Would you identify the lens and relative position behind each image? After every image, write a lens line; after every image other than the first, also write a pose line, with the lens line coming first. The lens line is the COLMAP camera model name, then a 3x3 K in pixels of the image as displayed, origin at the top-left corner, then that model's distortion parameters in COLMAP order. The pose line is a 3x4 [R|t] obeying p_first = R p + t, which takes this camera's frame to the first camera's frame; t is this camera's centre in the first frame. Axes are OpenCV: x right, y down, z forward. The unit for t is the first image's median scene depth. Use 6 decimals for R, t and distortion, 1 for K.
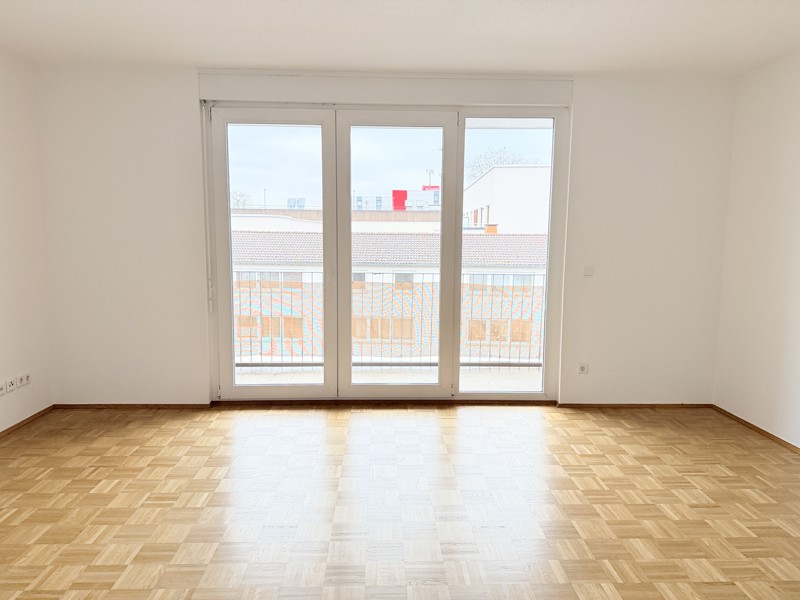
lens RADIAL K [[562.2, 0, 399.5], [0, 562.2, 297.6], [0, 0, 1]] dist [0.035523, -0.013035]
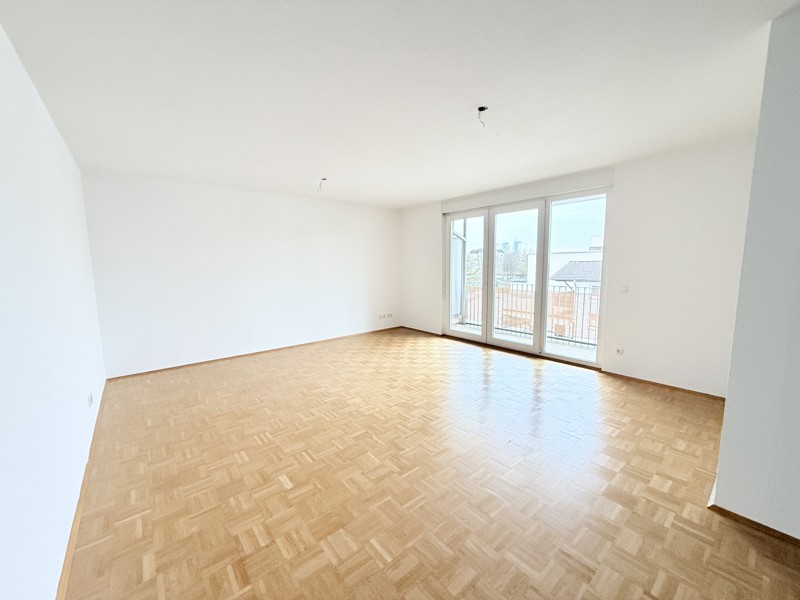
lens RADIAL K [[319.0, 0, 400.4], [0, 319.0, 302.6], [0, 0, 1]] dist [-0.000583, 0.000015]
pose [[0.610137, 0.078300, -0.788417, 0.657060], [-0.073086, 0.996424, 0.042398, -0.000610], [0.788918, 0.031754, 0.613678, -0.008656]]
